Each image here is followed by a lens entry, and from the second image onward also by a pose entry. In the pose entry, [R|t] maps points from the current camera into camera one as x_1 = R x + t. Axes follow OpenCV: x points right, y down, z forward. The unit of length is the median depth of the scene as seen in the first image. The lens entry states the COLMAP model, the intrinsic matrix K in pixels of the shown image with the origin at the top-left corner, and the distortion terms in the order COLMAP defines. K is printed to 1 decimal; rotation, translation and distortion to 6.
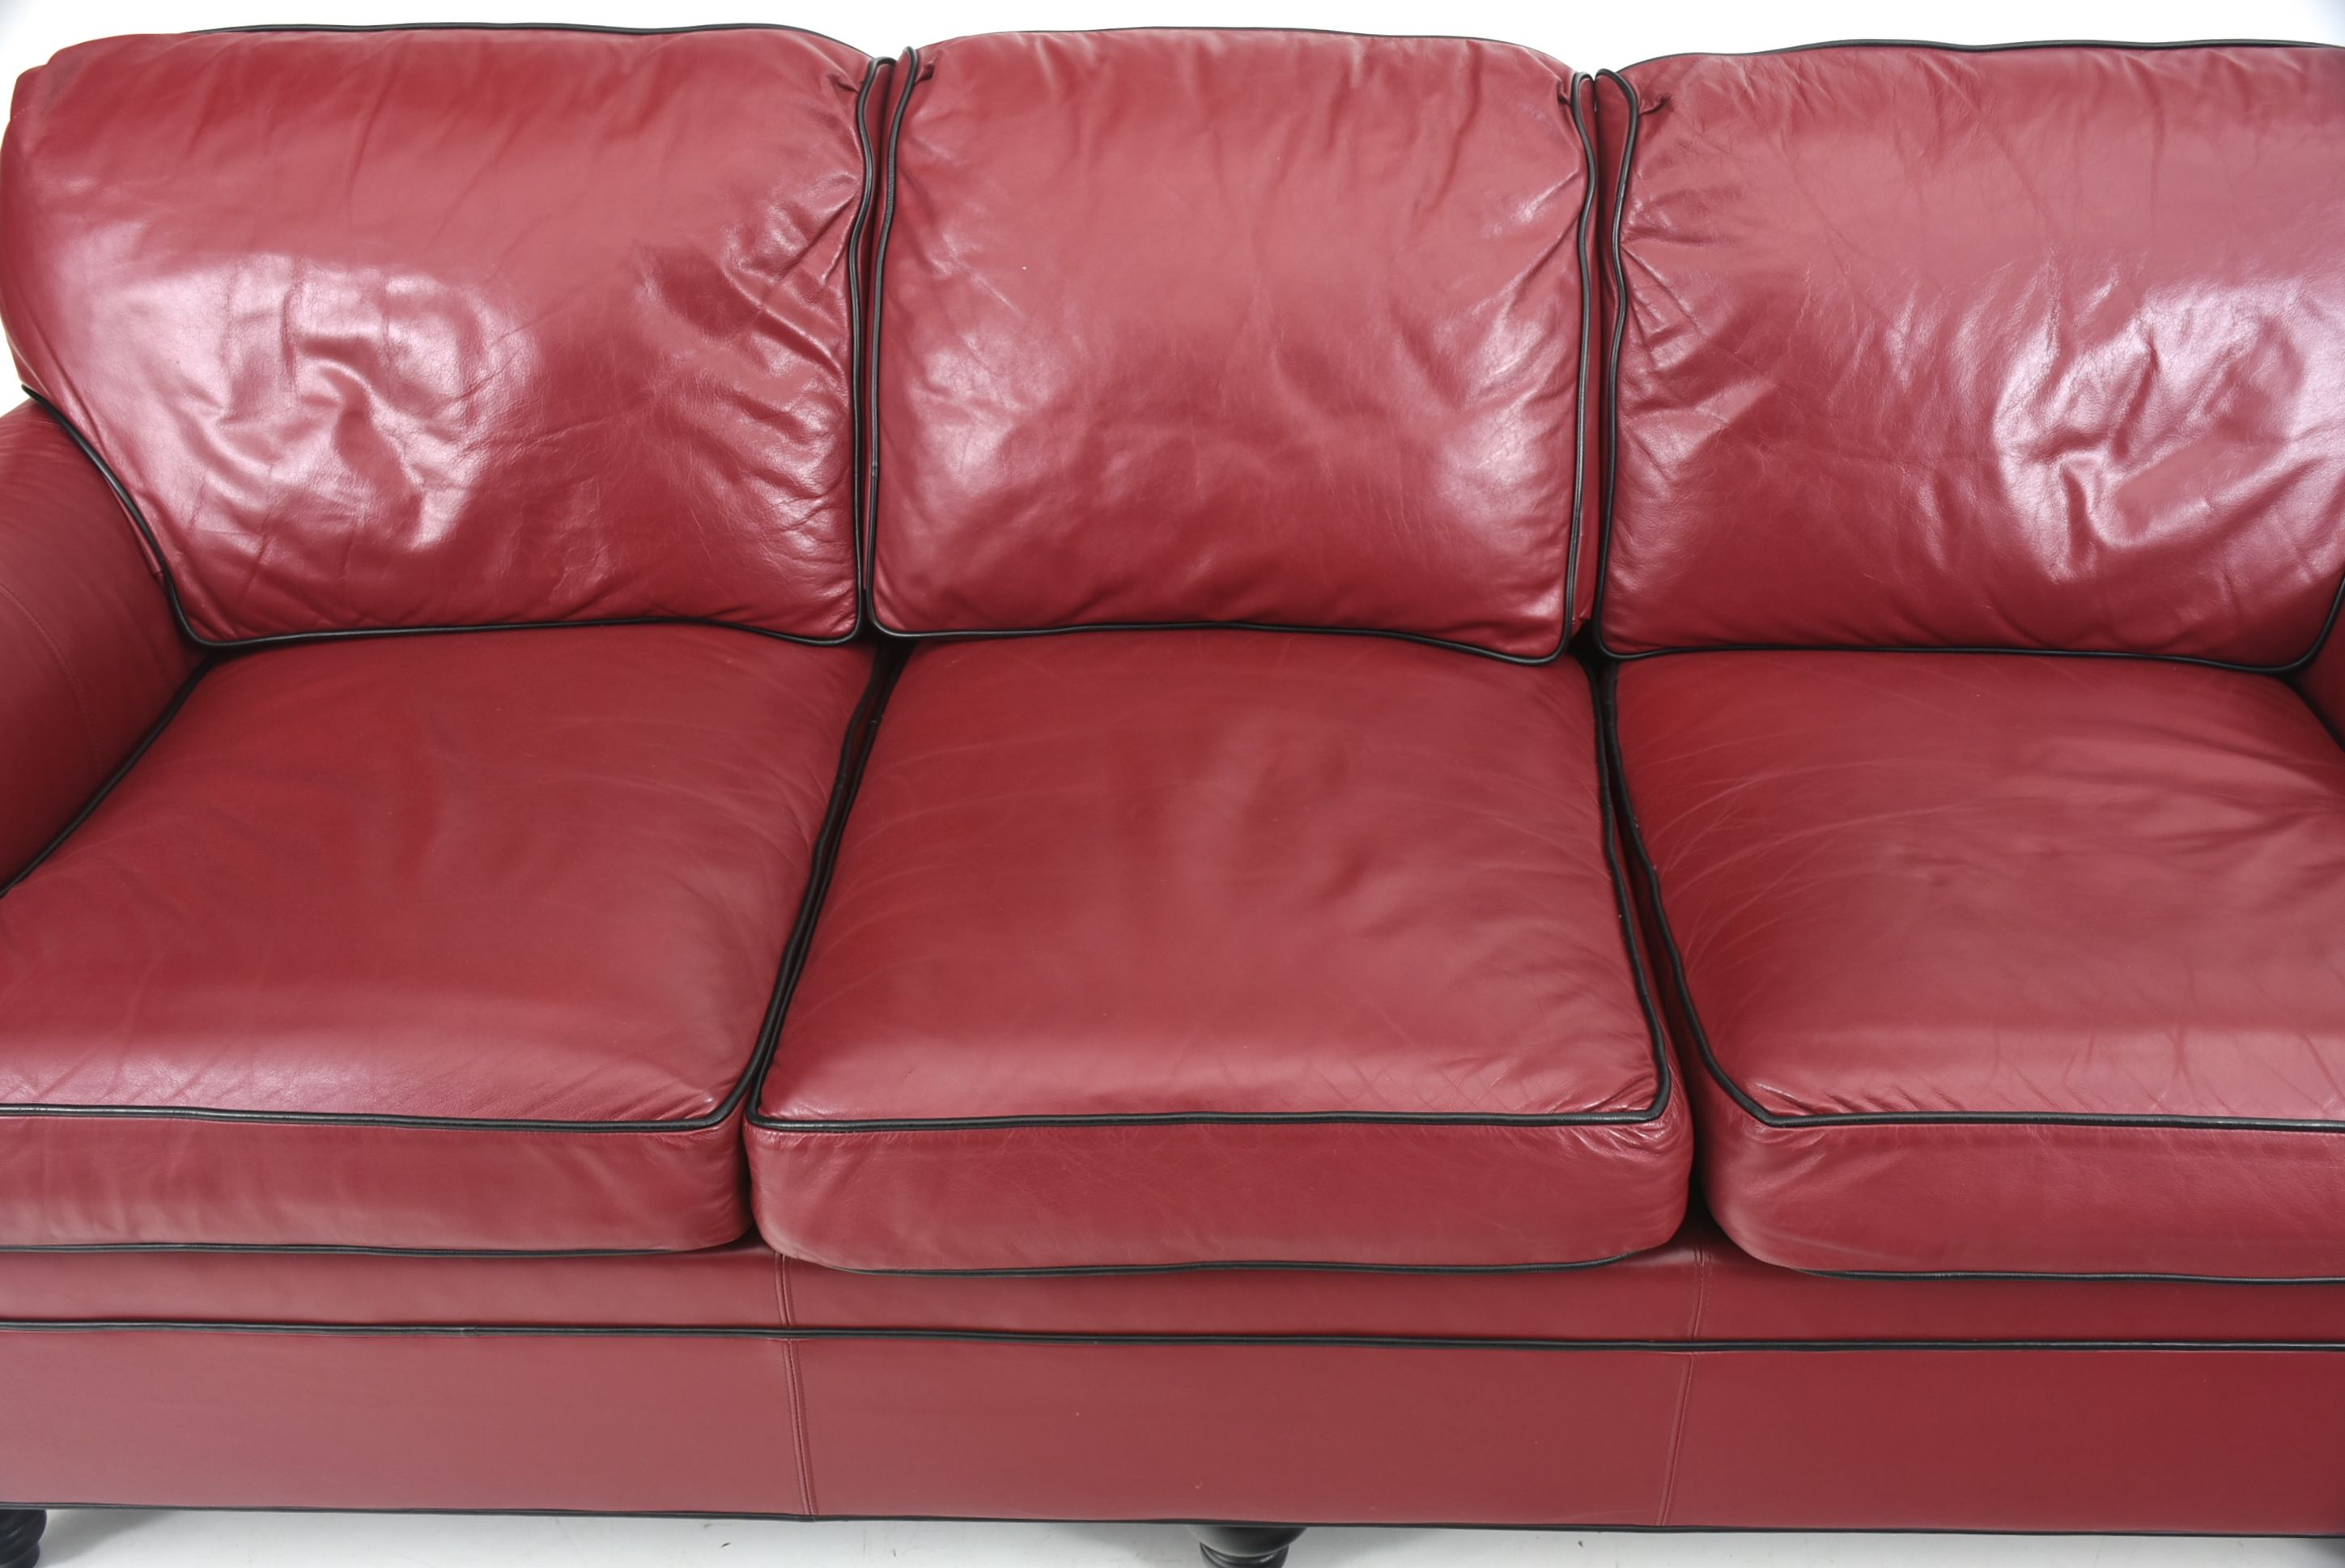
lens RADIAL K [[2329.6, 0, 1180.7], [0, 2329.6, 792.4], [0, 0, 1]] dist [0.020417, 0.000000]
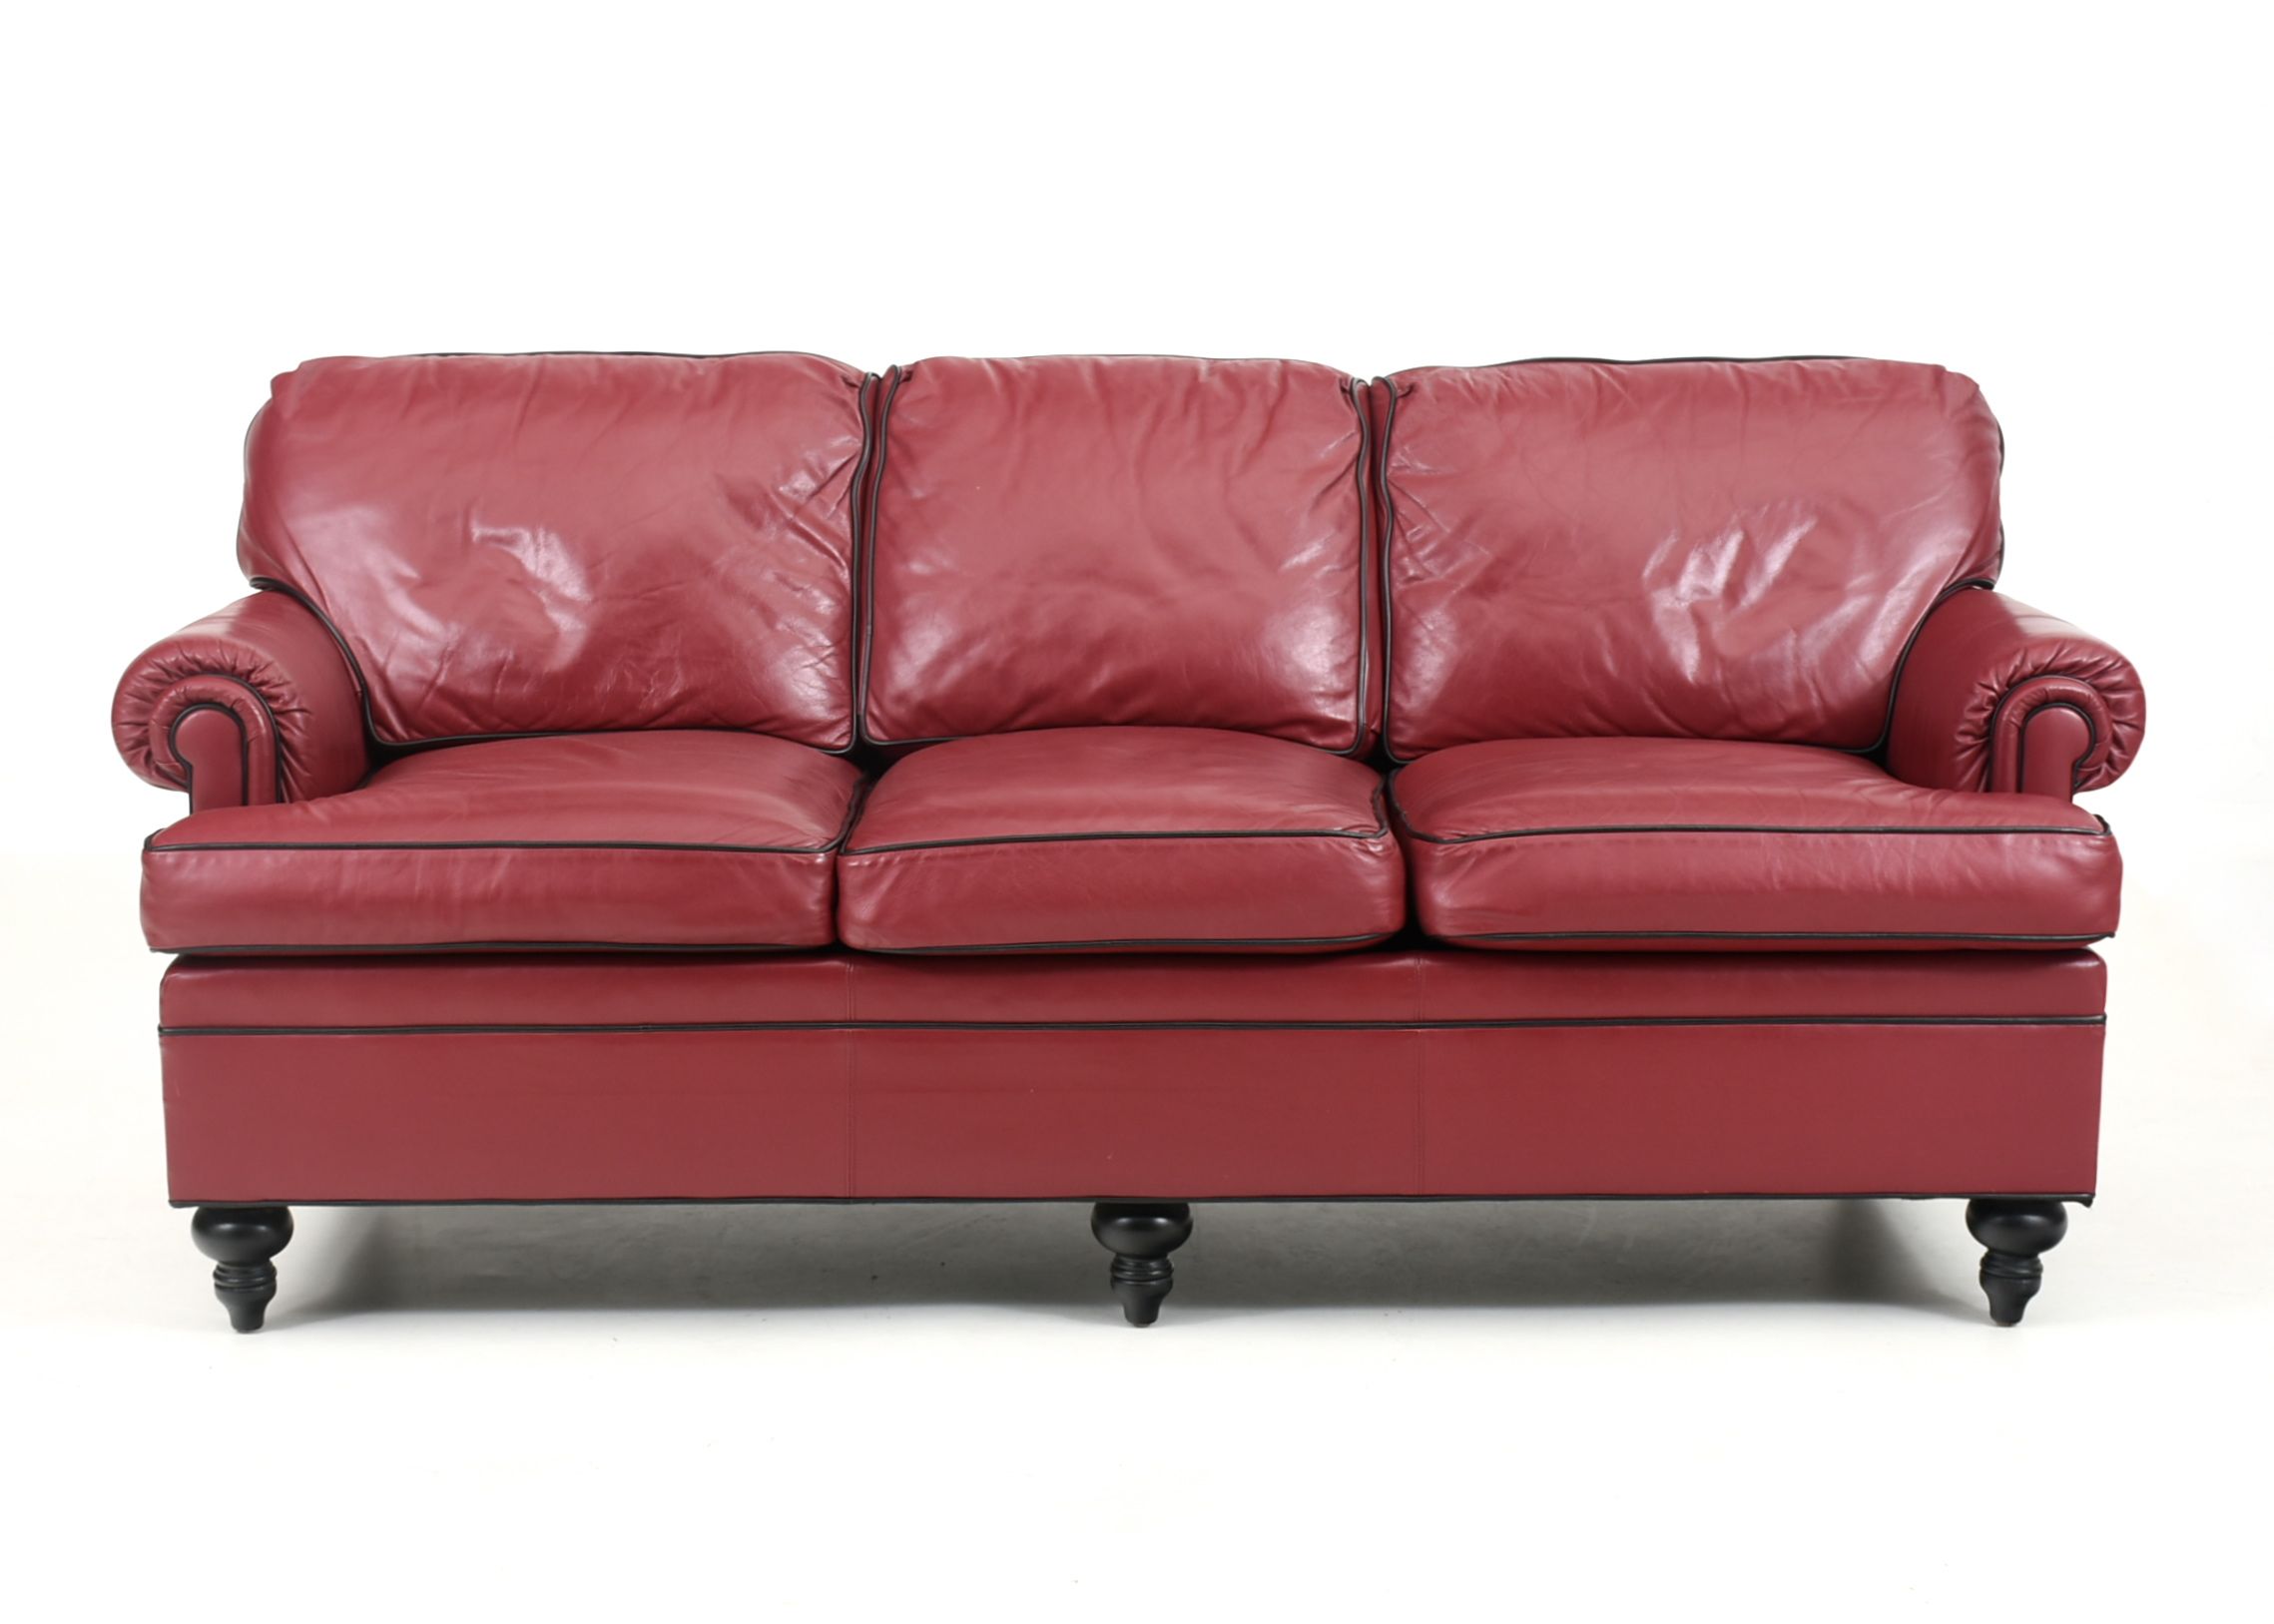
lens RADIAL K [[6410.7, 0, 1134.7], [0, 6410.7, 811.8], [0, 0, 1]] dist [0.540213, 0.000000]
pose [[0.999555, -0.002892, 0.029696, -0.087292], [0.014795, 0.912339, -0.409169, 1.580721], [-0.025910, 0.409426, 0.911975, -2.545253]]
